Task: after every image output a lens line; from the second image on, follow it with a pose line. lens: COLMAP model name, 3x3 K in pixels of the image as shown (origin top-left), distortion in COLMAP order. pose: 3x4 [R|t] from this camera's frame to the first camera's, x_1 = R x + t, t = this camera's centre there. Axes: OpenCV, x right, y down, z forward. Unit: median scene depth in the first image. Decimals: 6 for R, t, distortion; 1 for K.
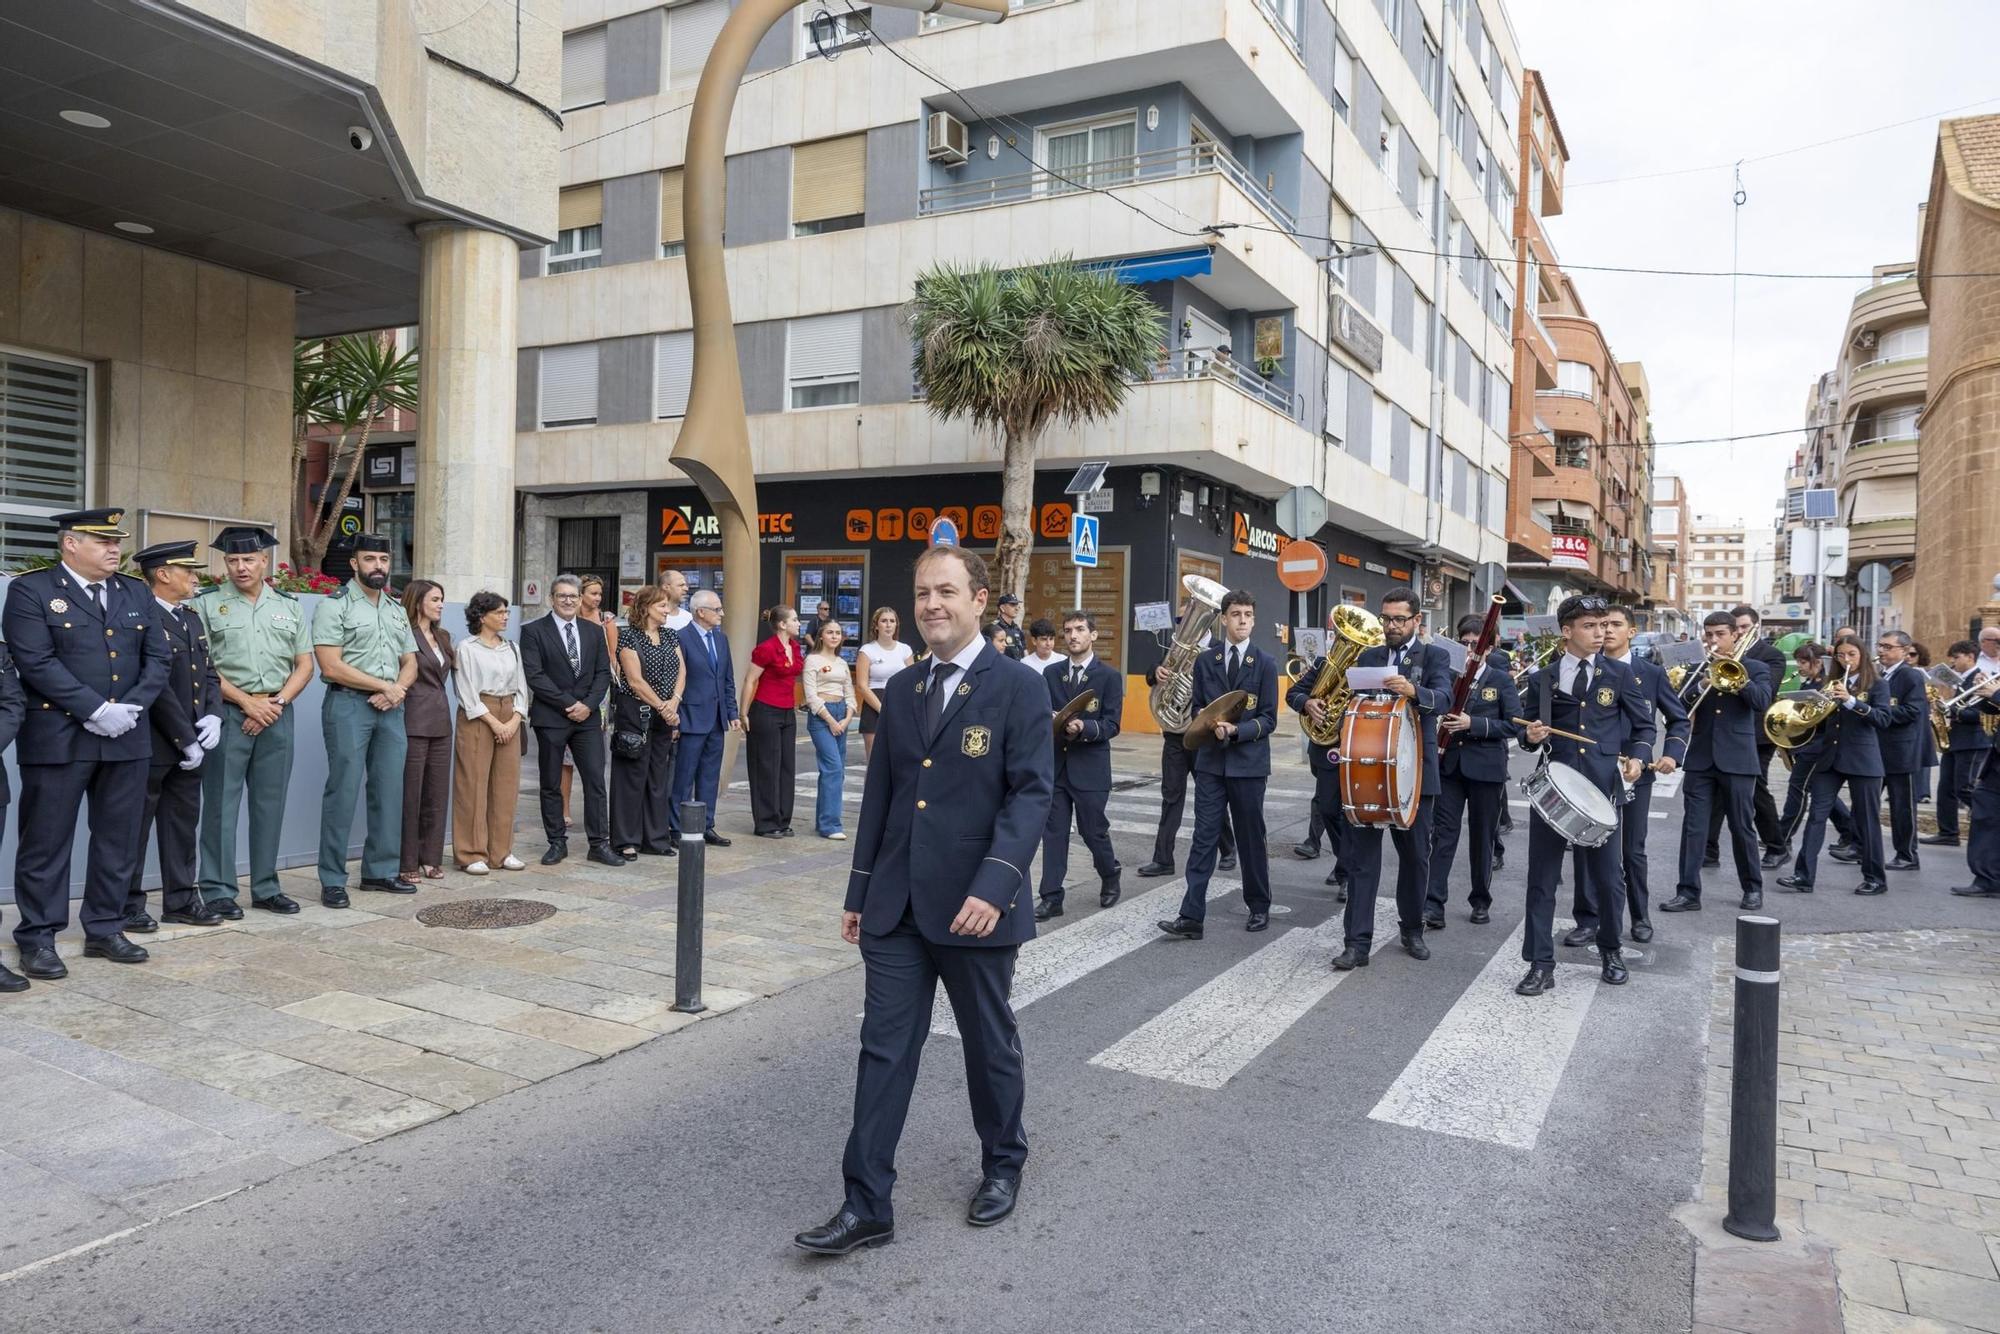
lens RADIAL K [[1333.9, 0, 1004.3], [0, 1333.9, 671.3], [0, 0, 1]] dist [-0.003040, 0.007762]
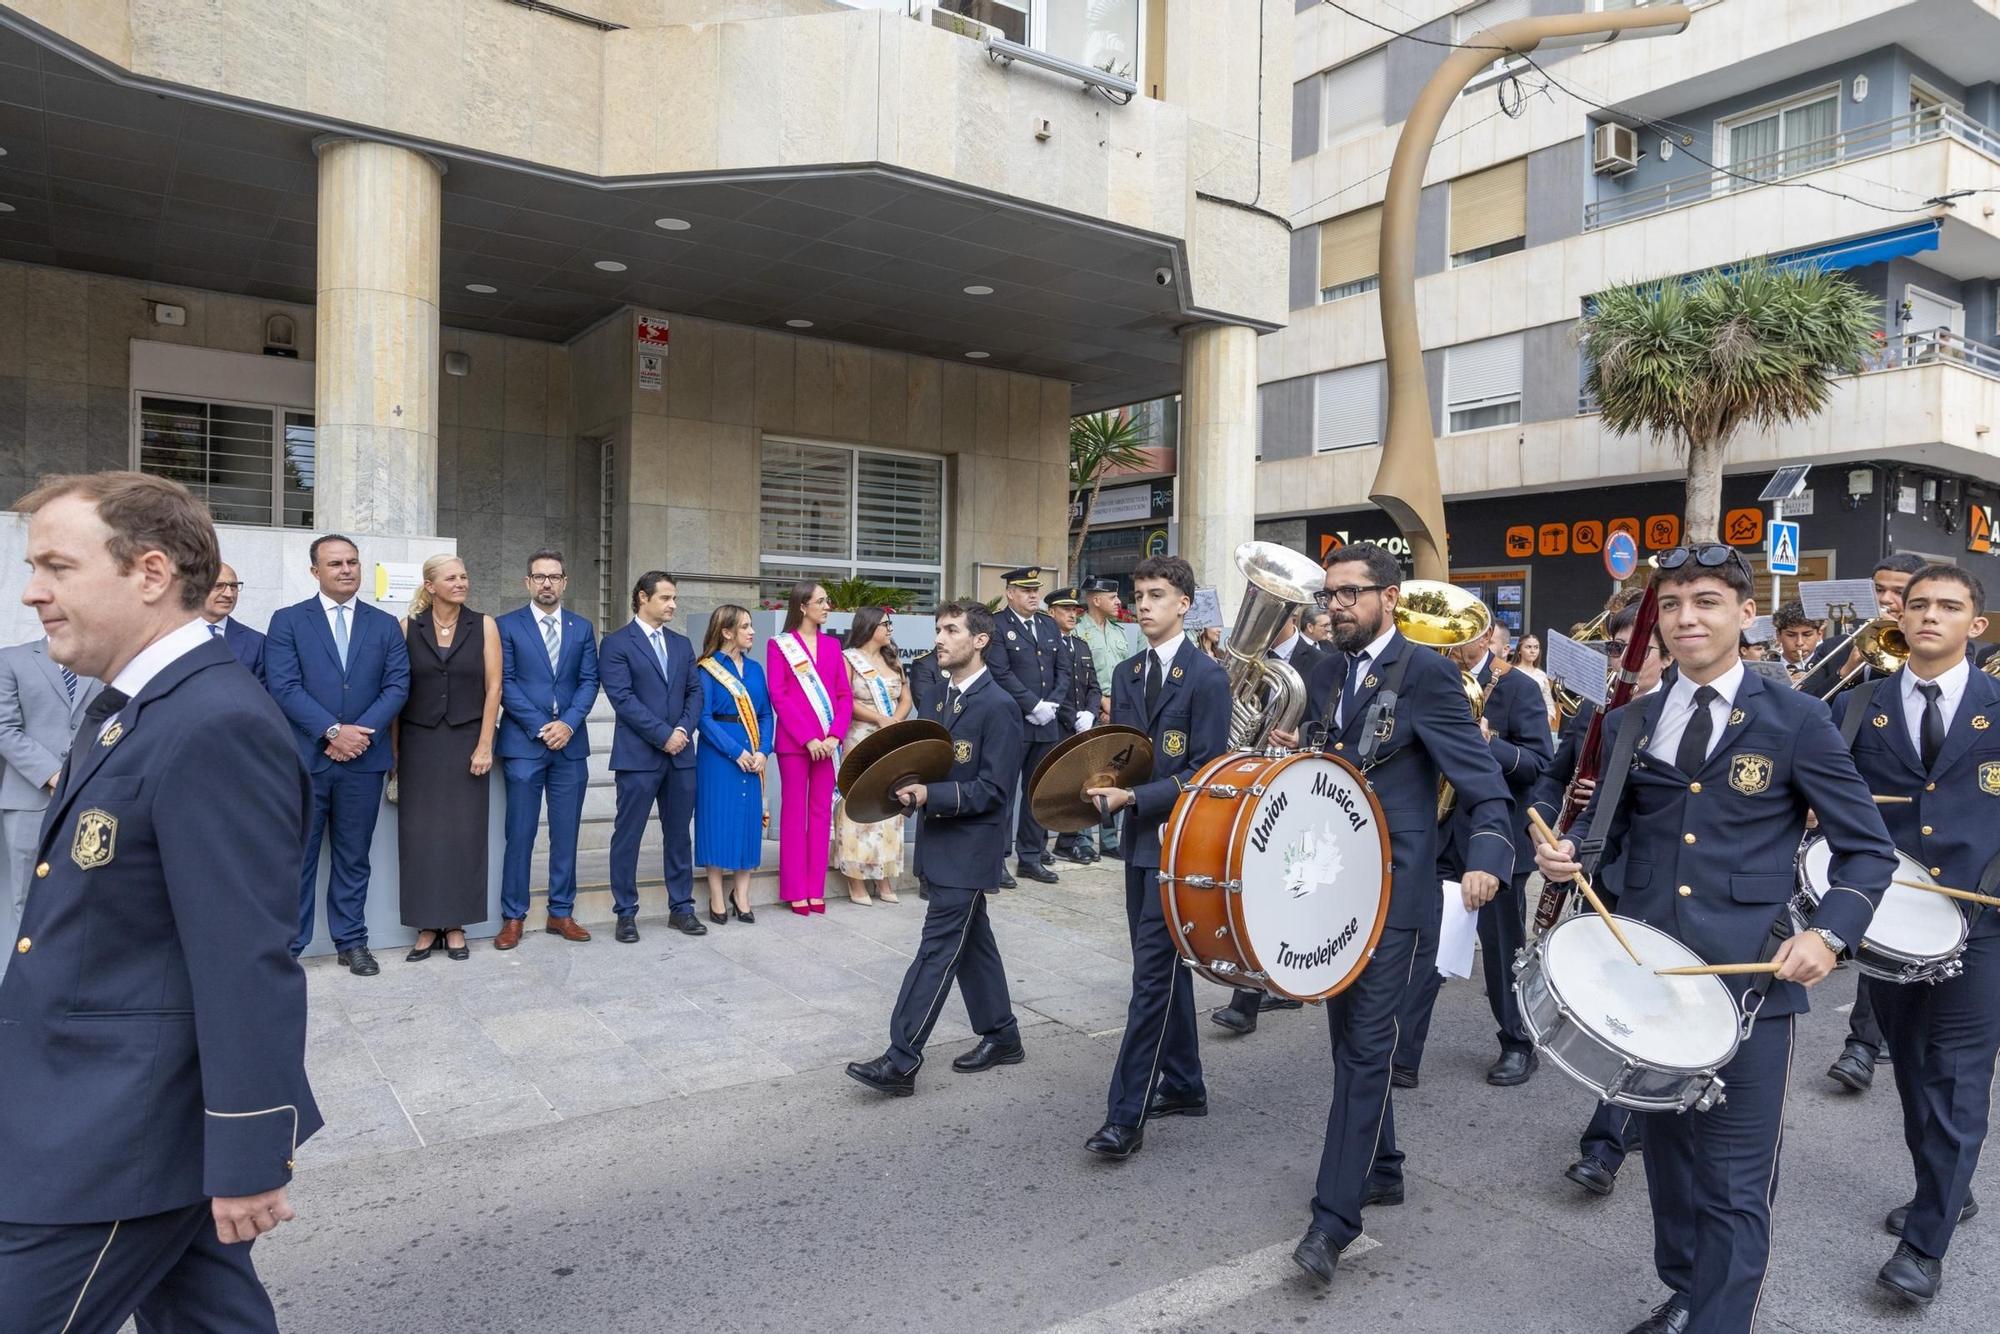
lens RADIAL K [[1333.9, 0, 1002.4], [0, 1333.9, 676.3], [0, 0, 1]] dist [-0.003040, 0.007762]
pose [[0.898232, -0.007181, -0.439464, -0.019381], [0.002647, 0.999937, -0.010929, 0.003042], [0.439515, 0.008653, 0.898194, -0.092336]]
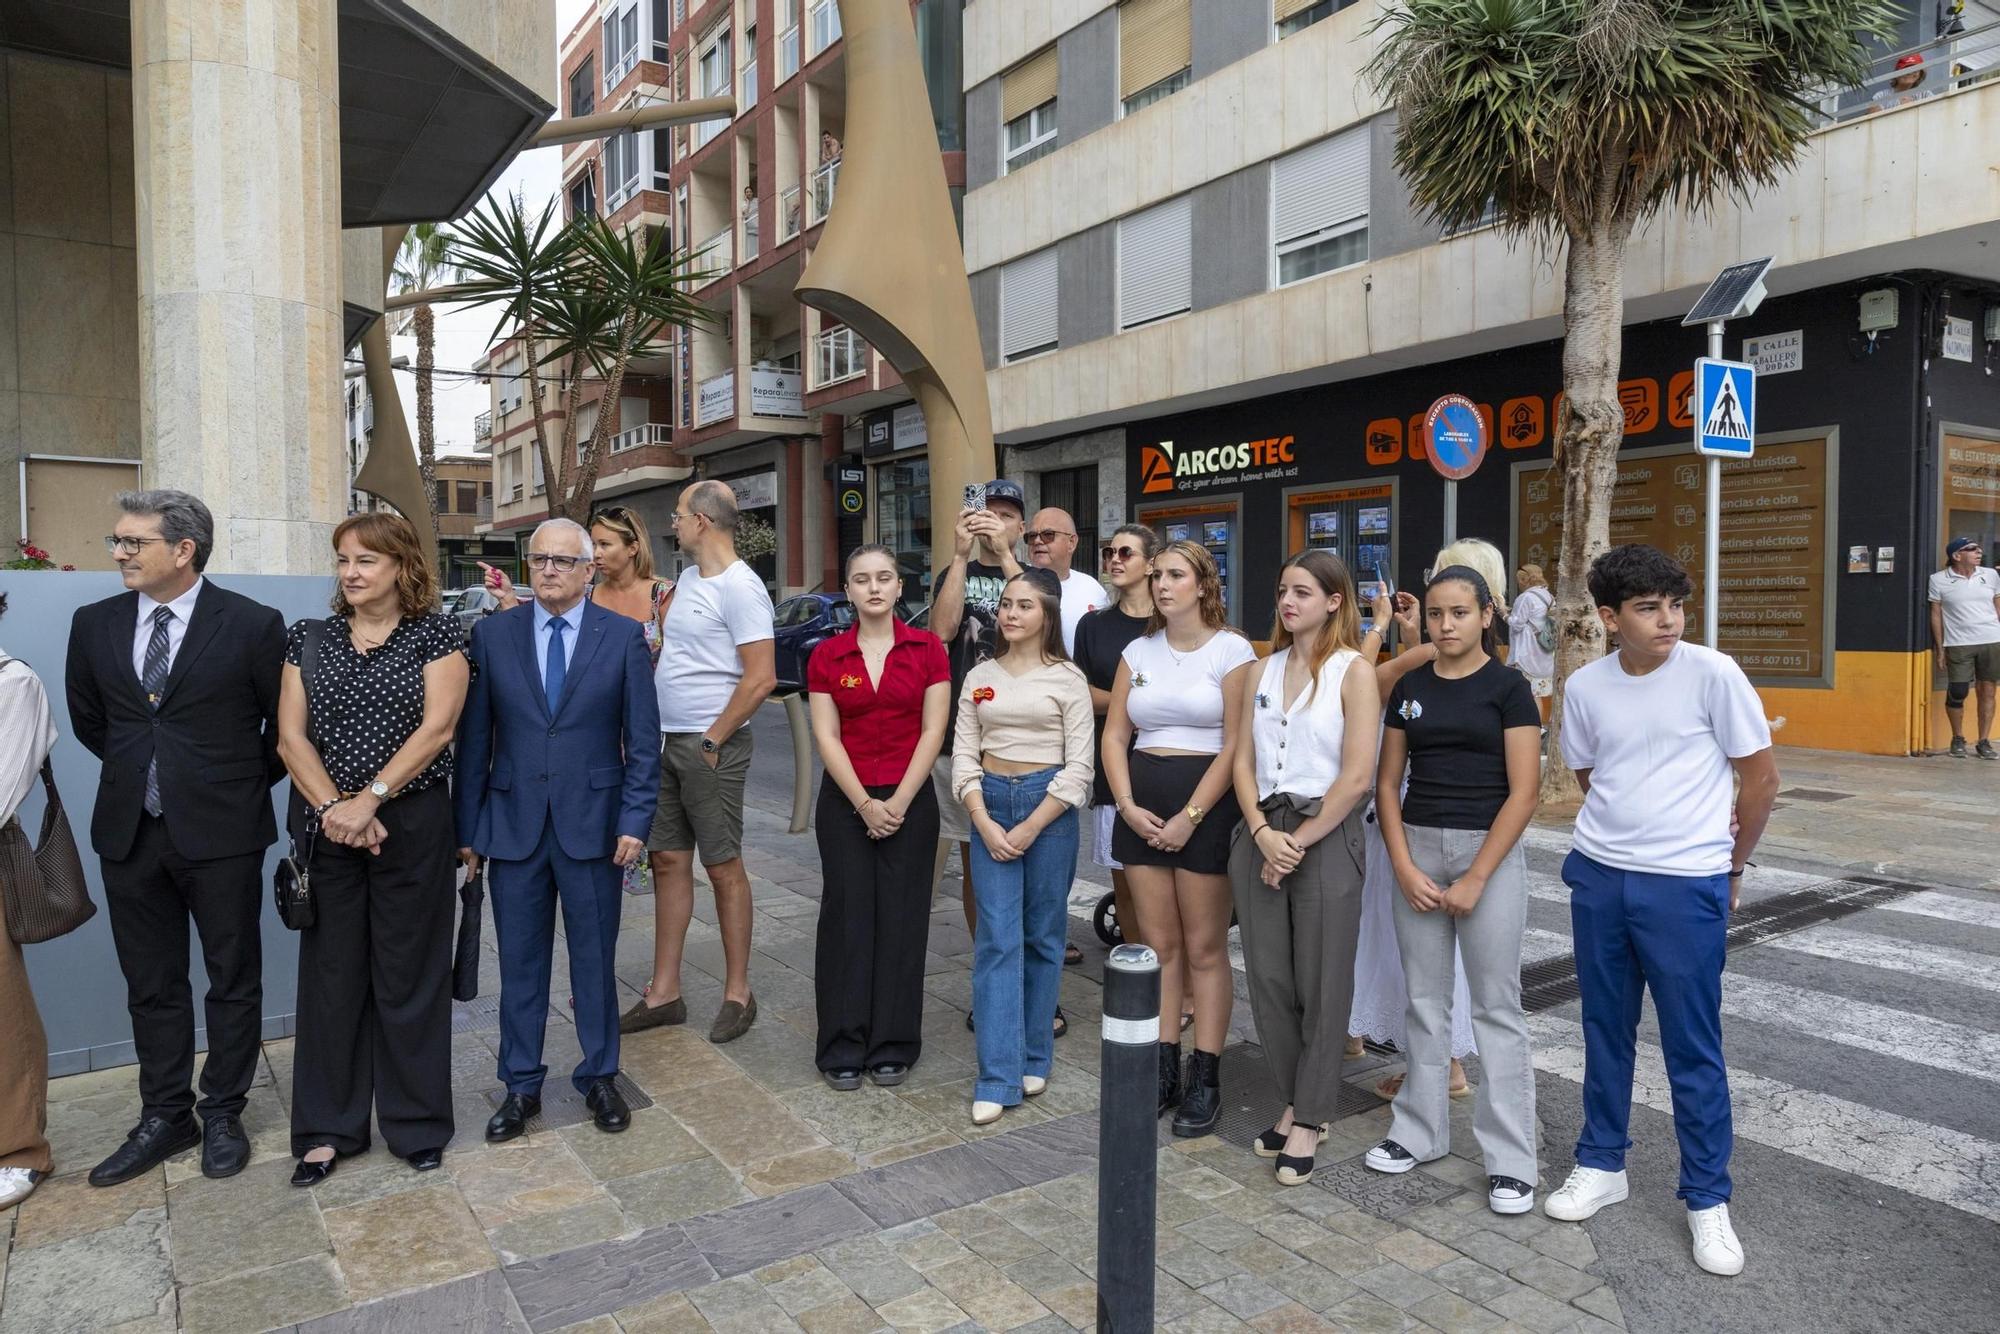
lens RADIAL K [[1333.9, 0, 1002.7], [0, 1333.9, 664.3], [0, 0, 1]] dist [-0.003040, 0.007762]
pose [[0.883135, -0.014924, -0.468881, 0.044965], [0.023445, 0.999649, 0.012340, -0.007770], [0.468533, -0.021891, 0.883175, 0.326994]]
